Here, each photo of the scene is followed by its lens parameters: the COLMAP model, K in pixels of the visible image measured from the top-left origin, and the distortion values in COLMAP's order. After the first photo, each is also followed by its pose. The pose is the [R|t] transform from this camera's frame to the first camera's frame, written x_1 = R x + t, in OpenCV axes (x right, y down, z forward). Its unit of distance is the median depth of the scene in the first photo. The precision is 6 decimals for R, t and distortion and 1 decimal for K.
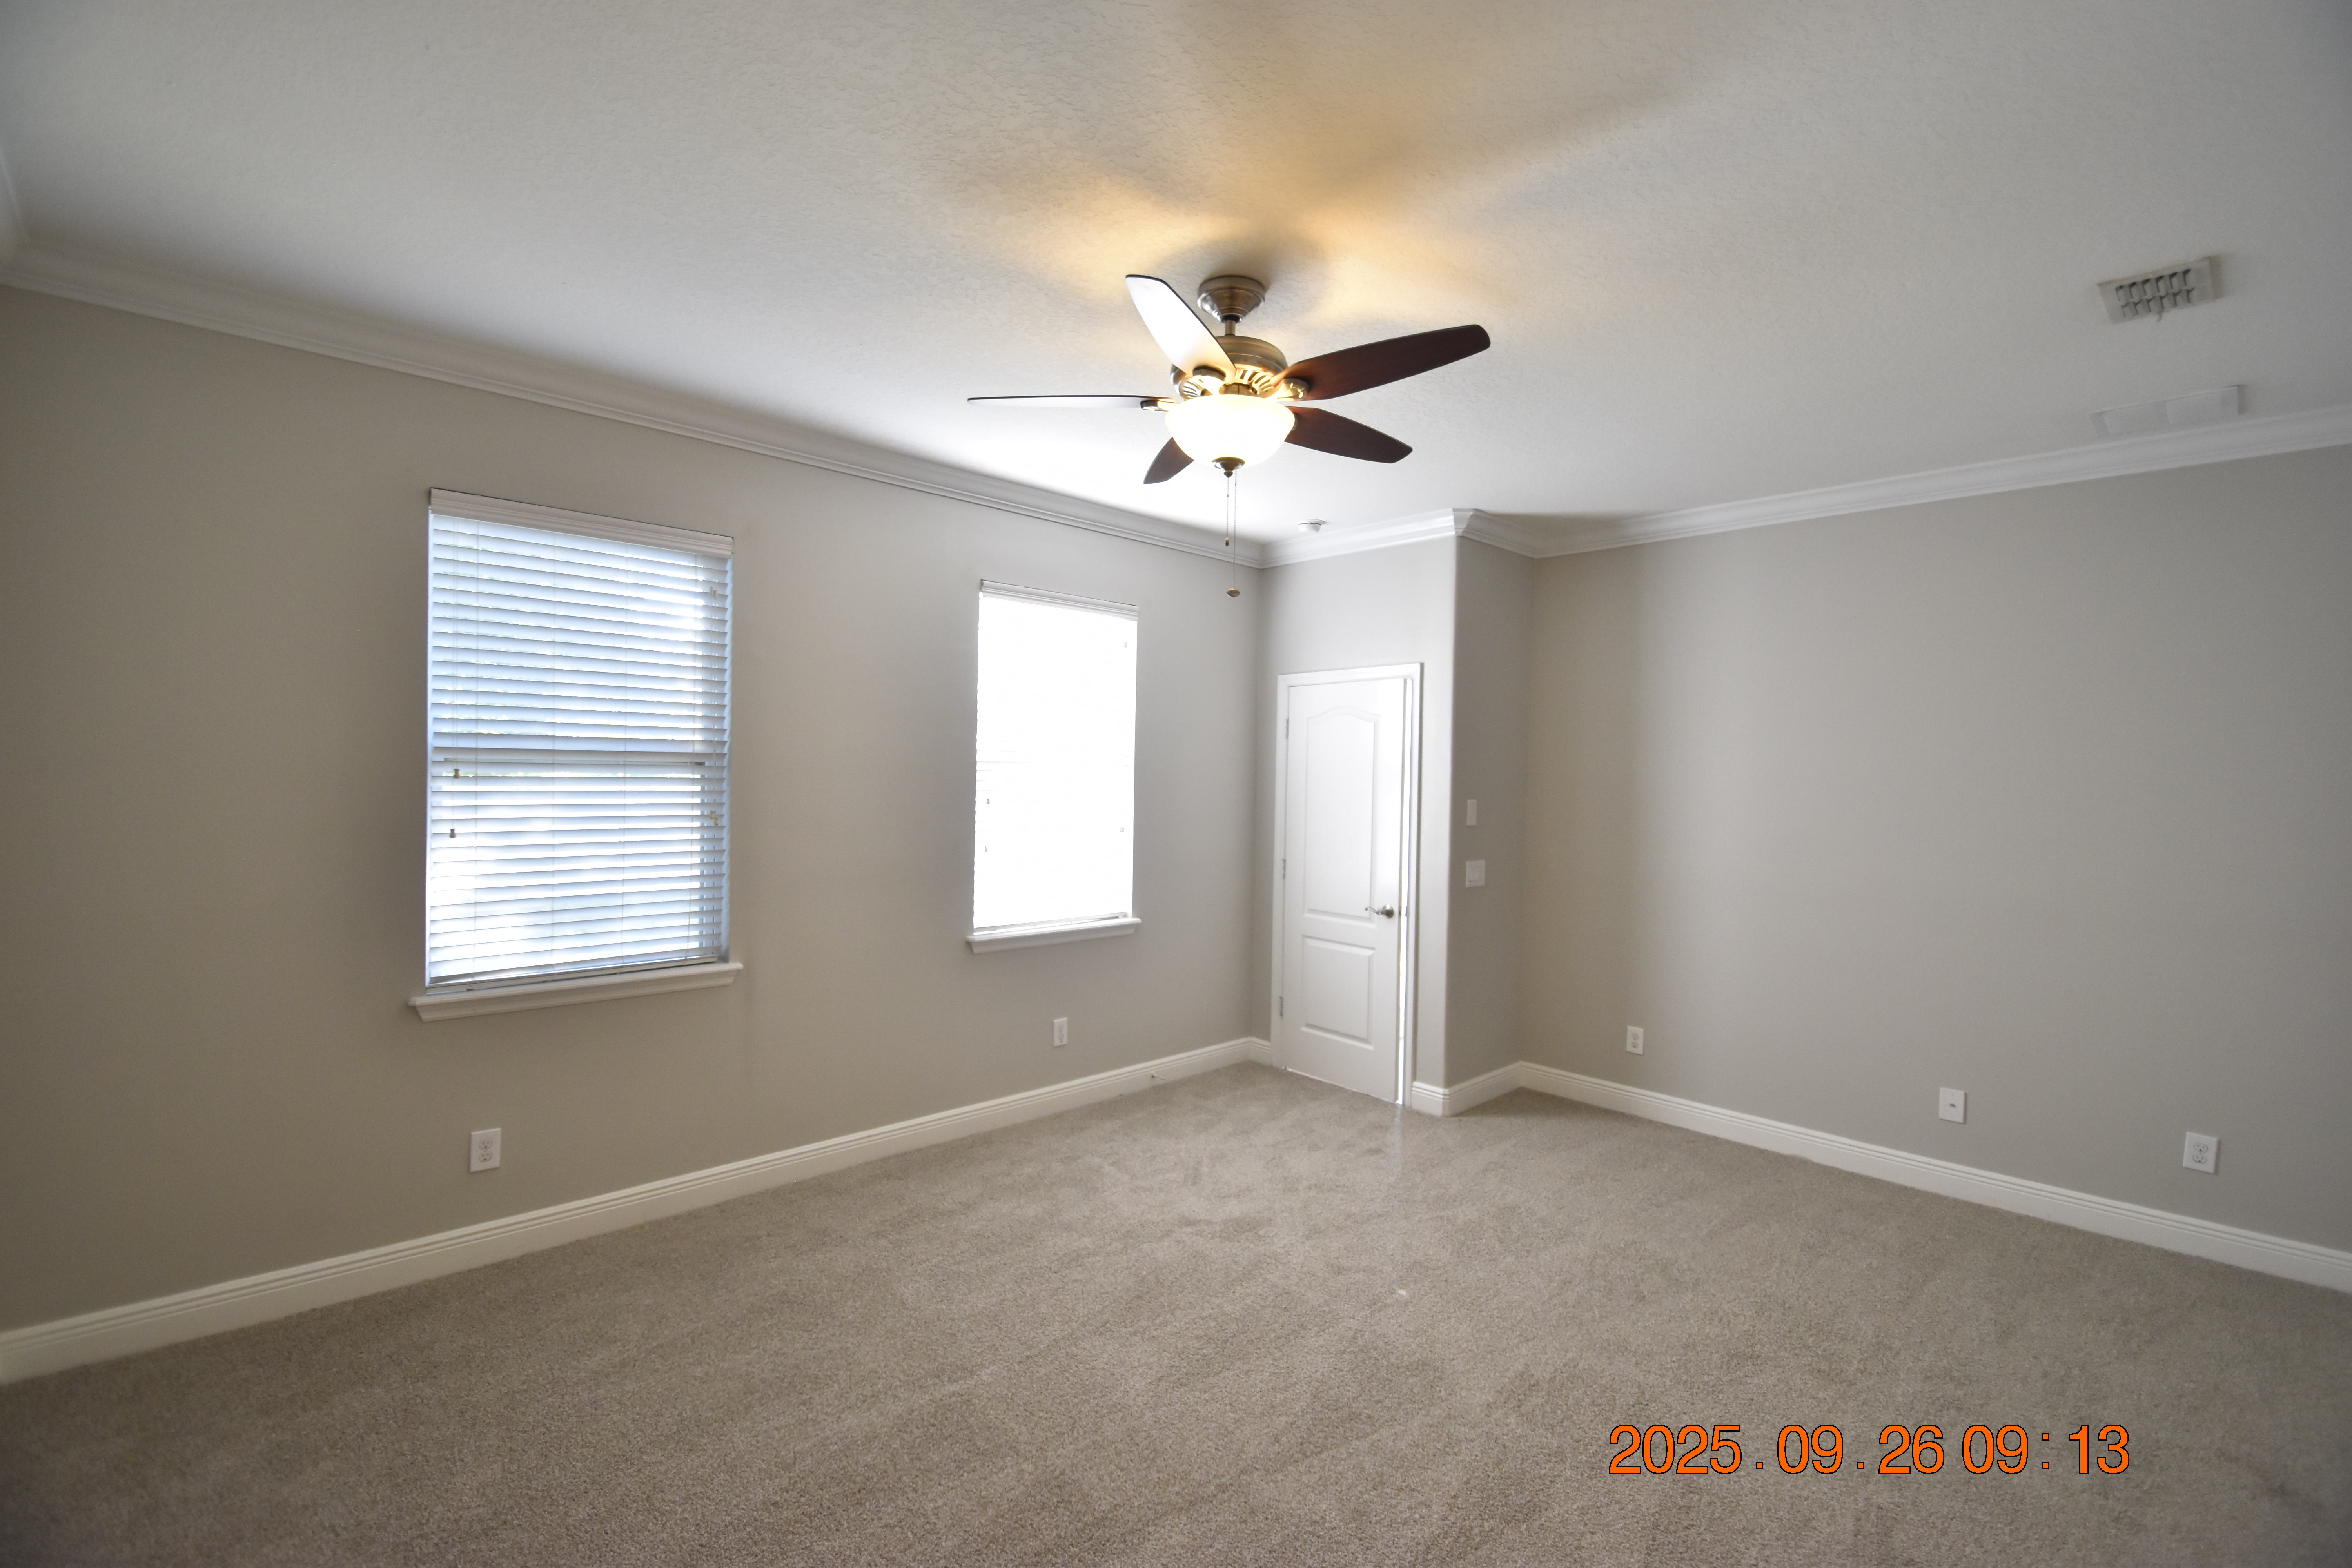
lens RADIAL K [[1030.1, 0, 1173.4], [0, 1030.1, 777.2], [0, 0, 1]] dist [0.008556, -0.013027]
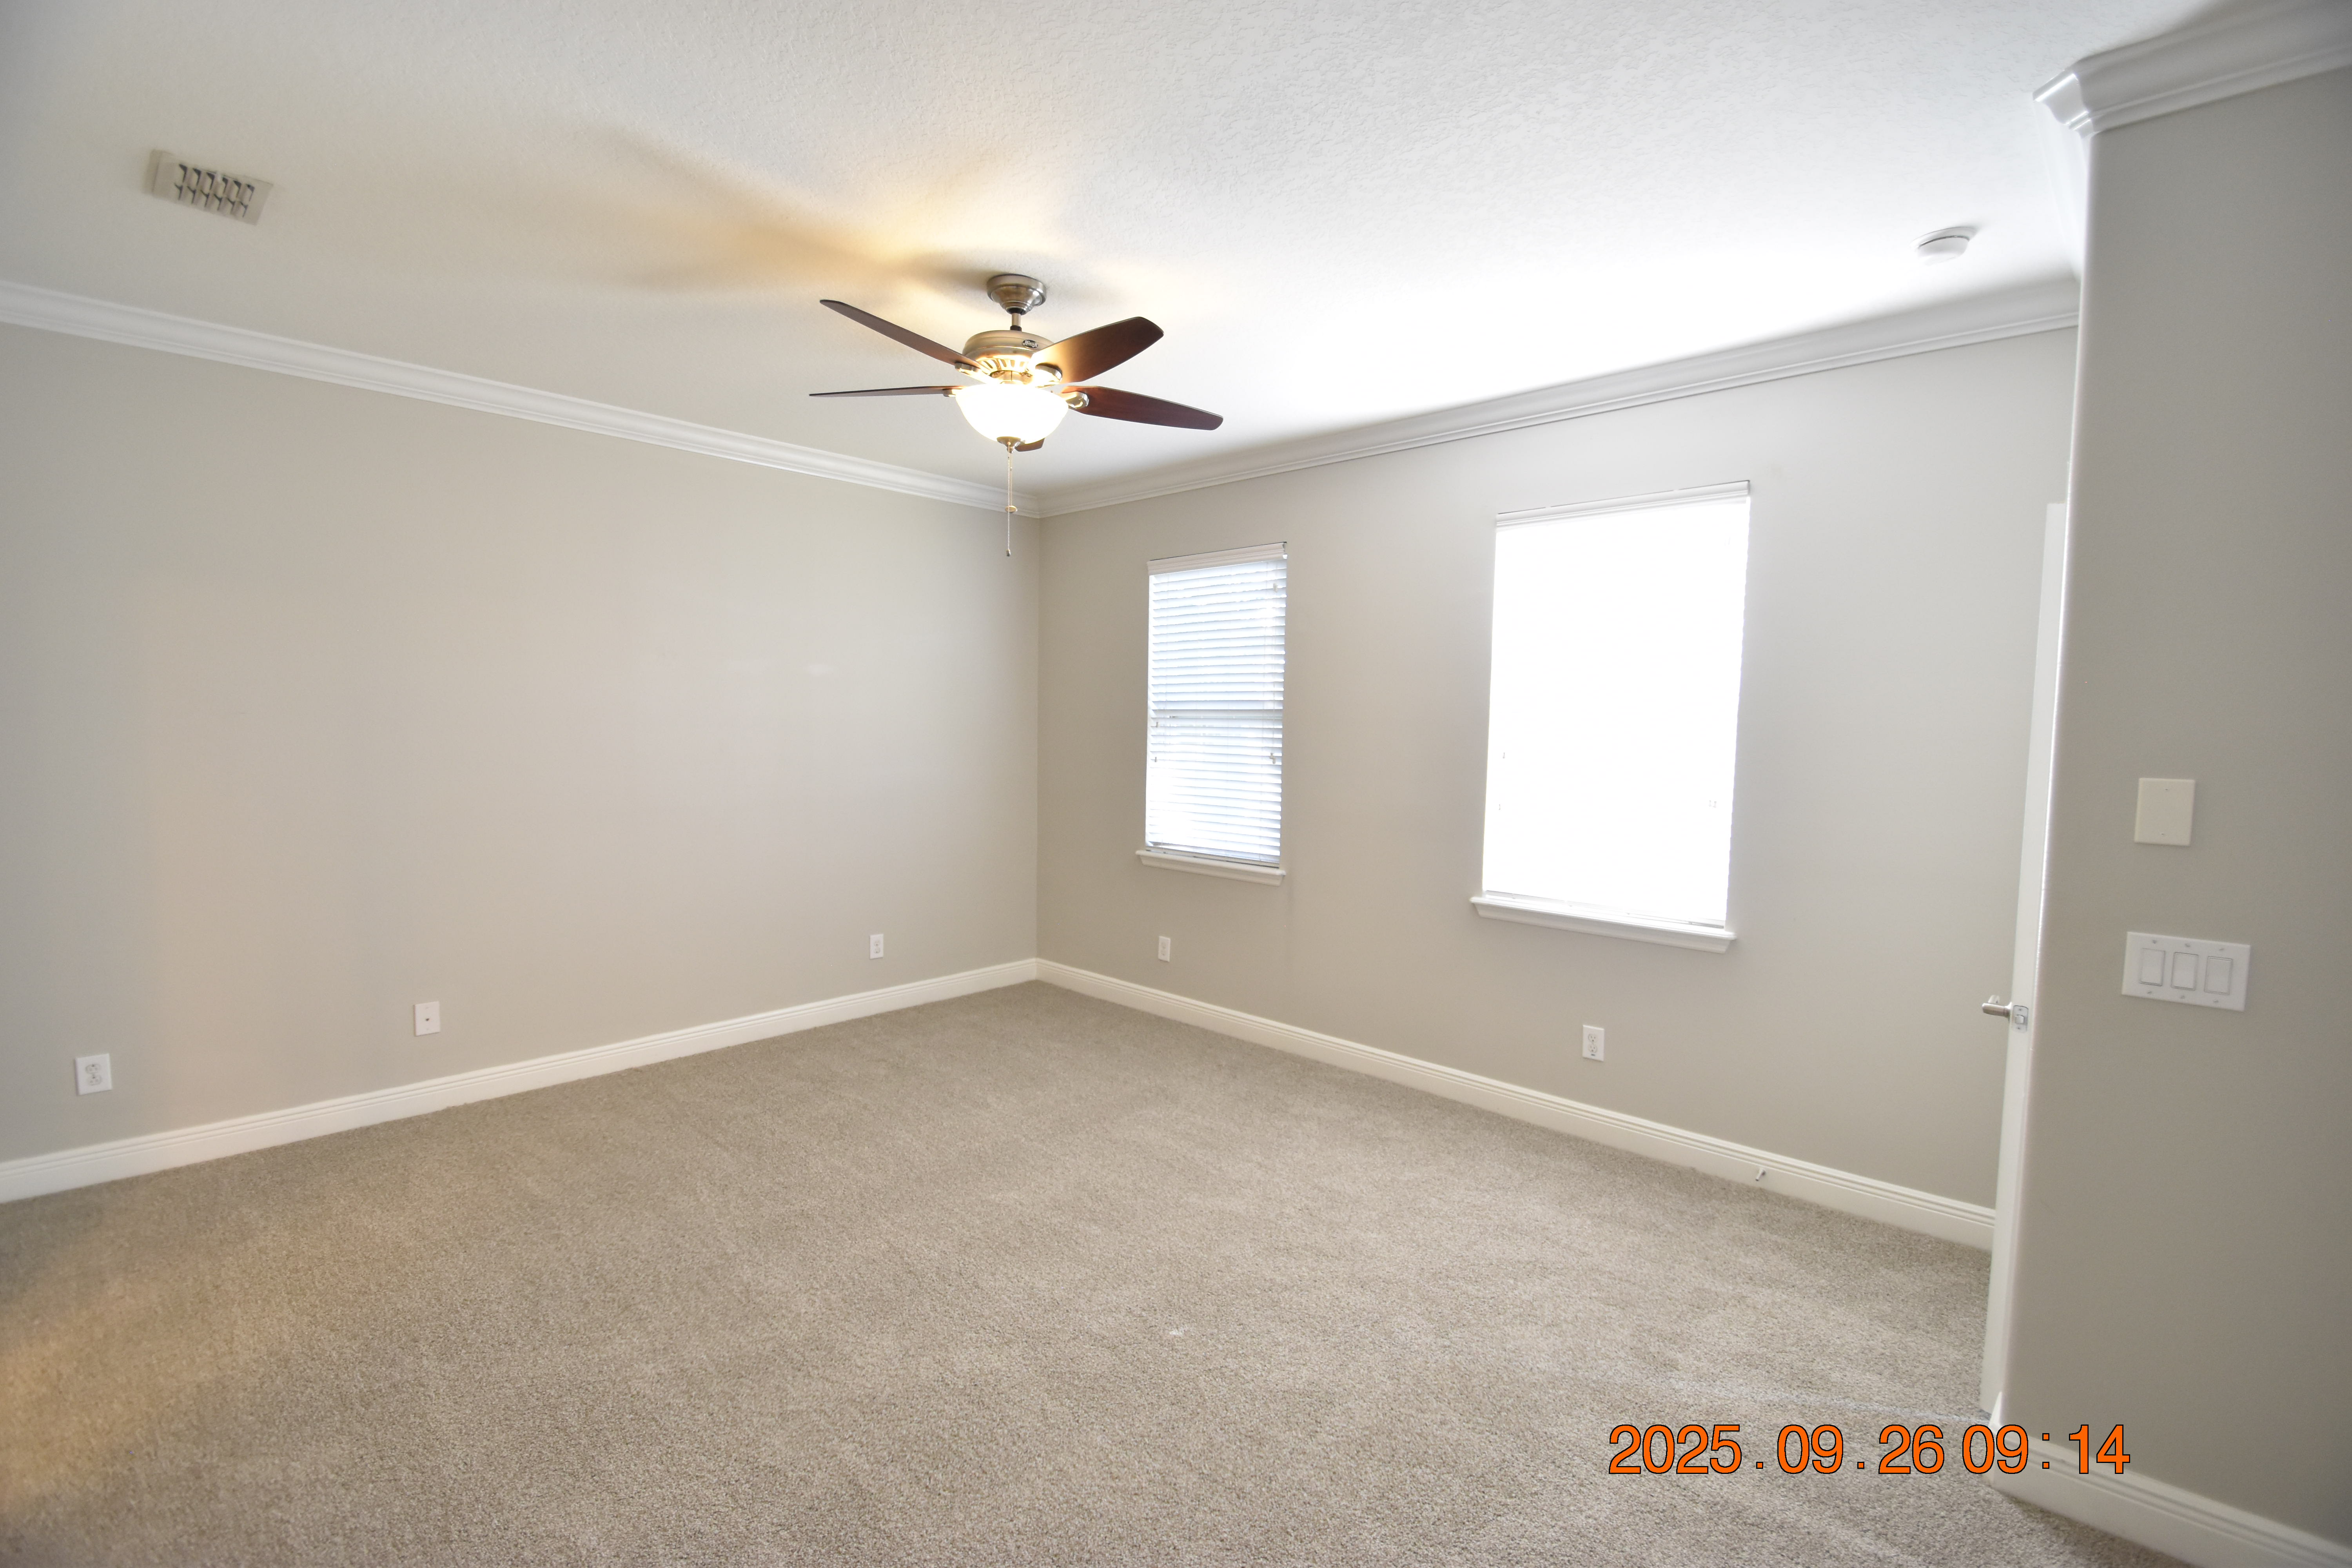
lens RADIAL K [[1030.1, 0, 1180.4], [0, 1030.1, 790.5], [0, 0, 1]] dist [0.008556, -0.013027]
pose [[0.059351, 0.047936, -0.997086, 0.726078], [-0.018732, 0.998724, 0.046900, 0.017611], [0.998061, 0.015894, 0.060174, 0.673206]]
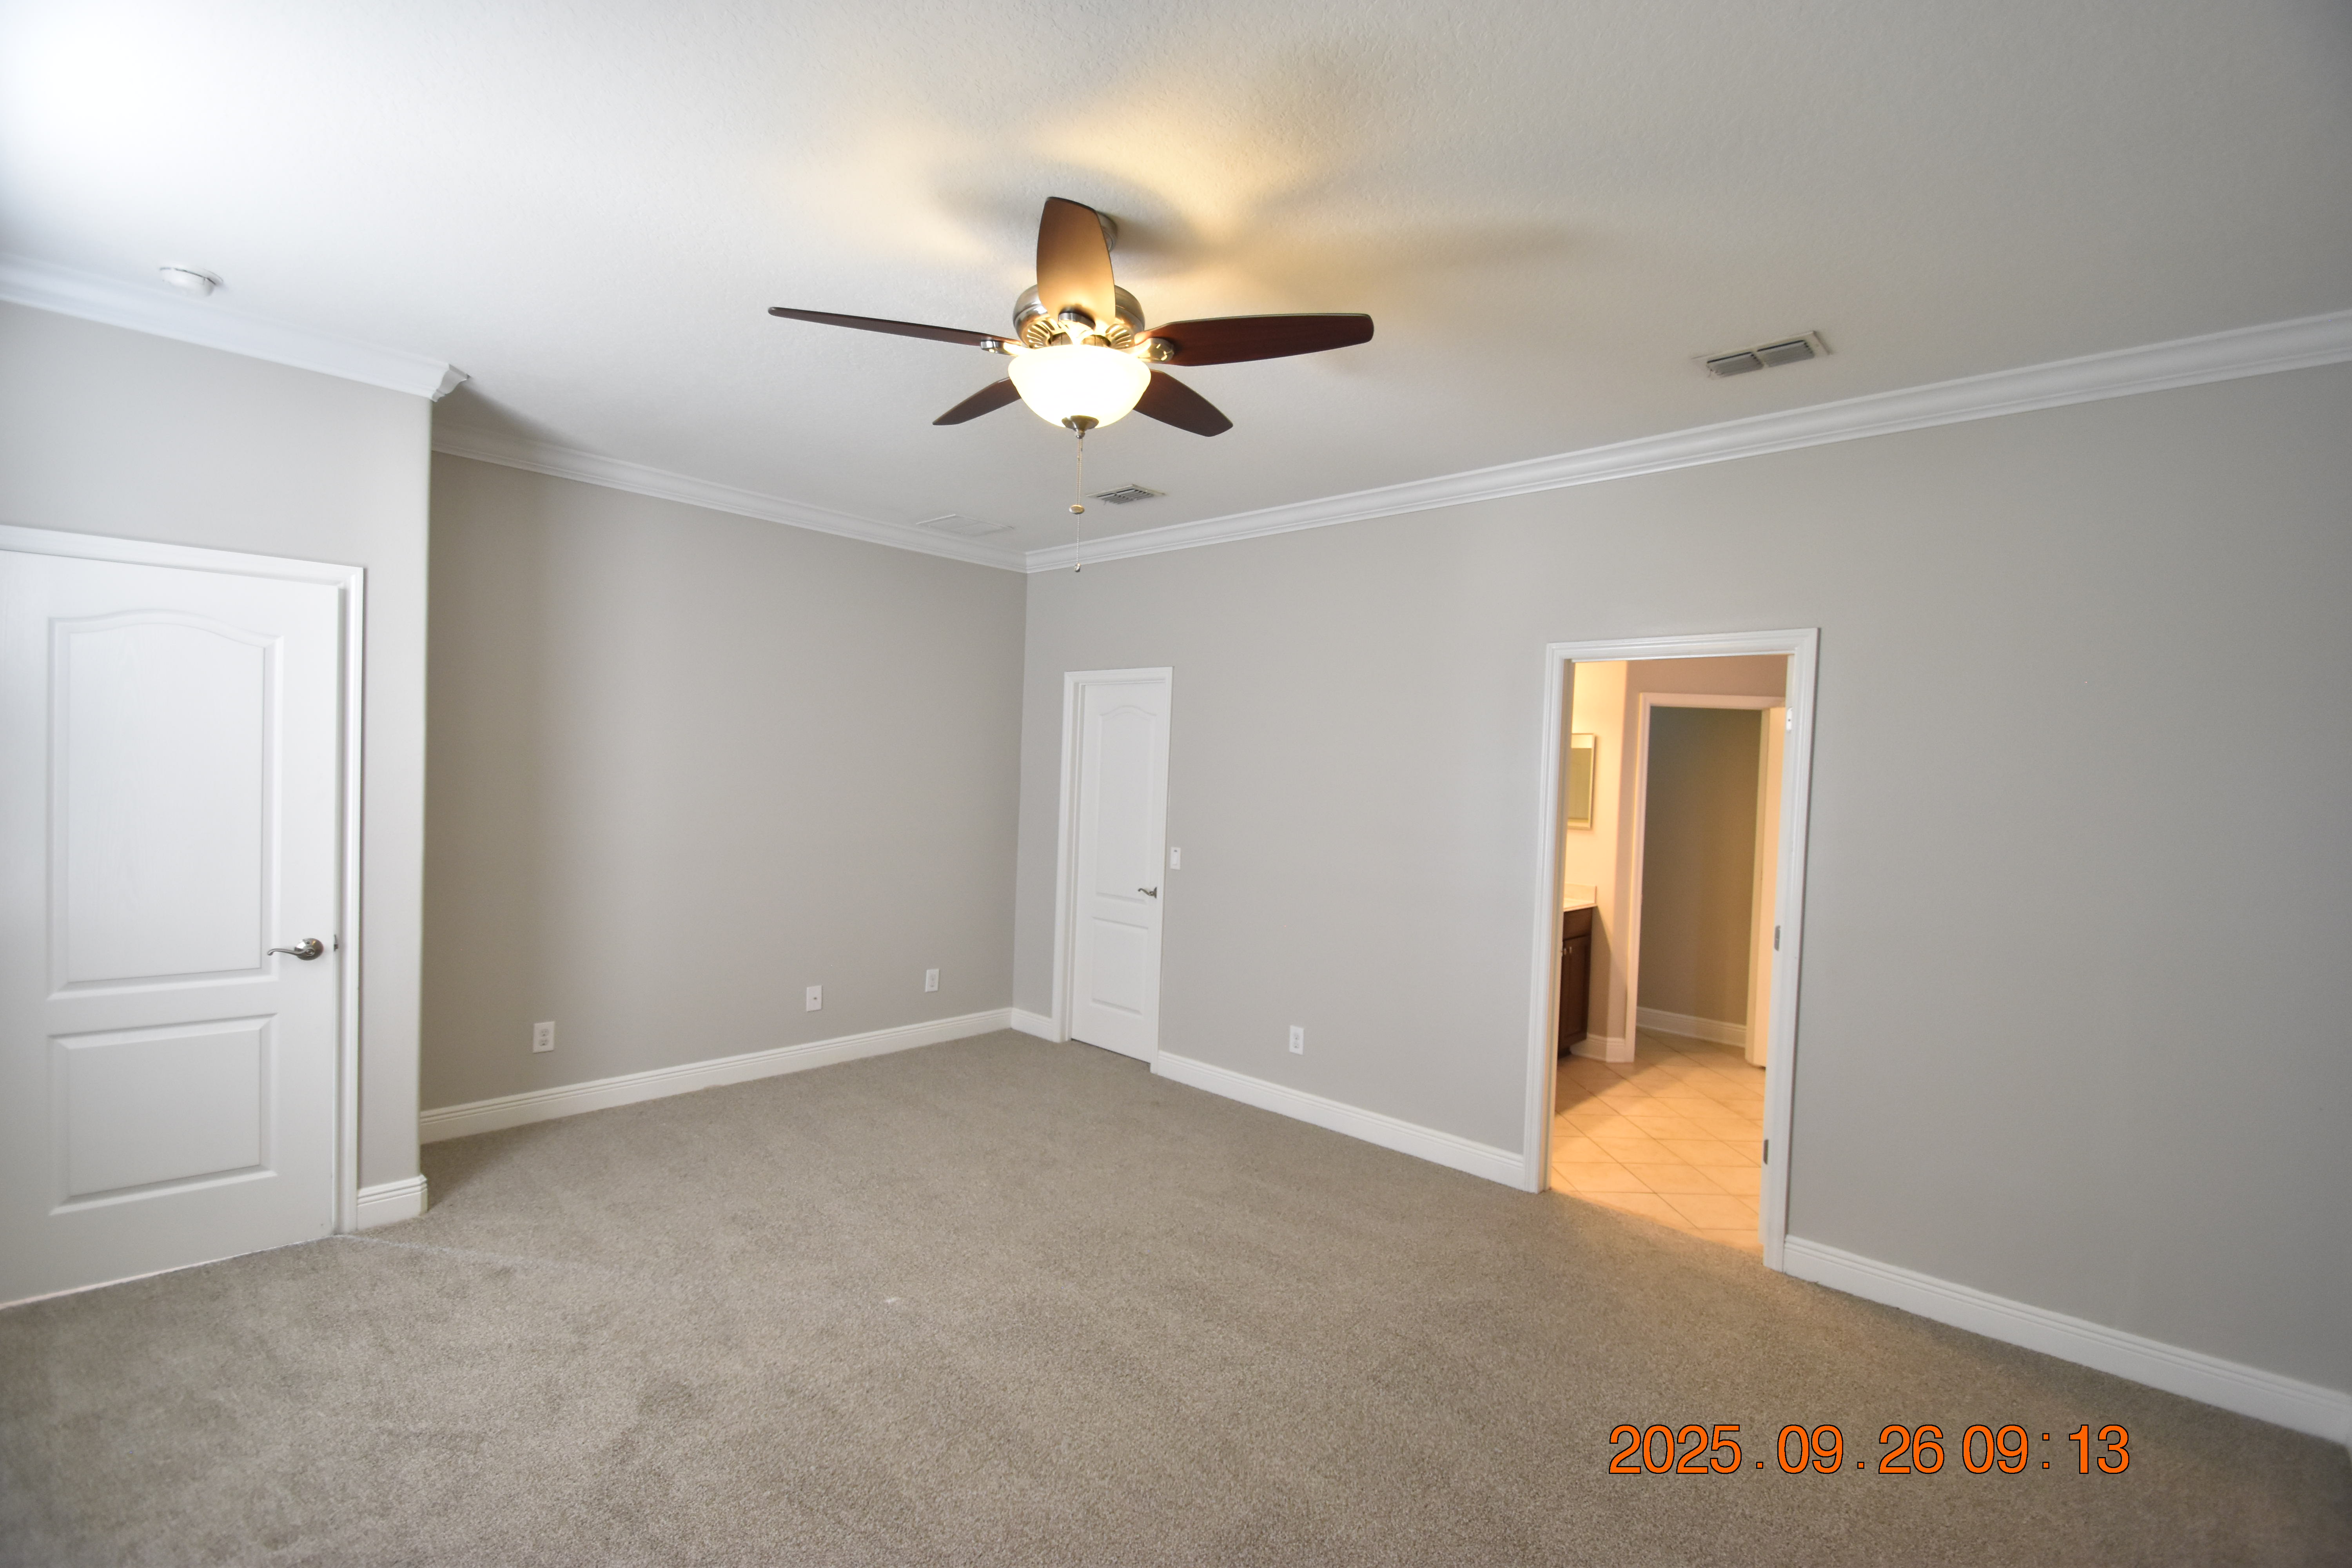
lens RADIAL K [[1030.1, 0, 1173.7], [0, 1030.1, 780.4], [0, 0, 1]] dist [0.008556, -0.013027]
pose [[-0.074259, -0.032525, 0.996708, -0.522751], [-0.037944, 0.998836, 0.029768, -0.014516], [-0.996517, -0.035608, -0.075407, 0.589499]]
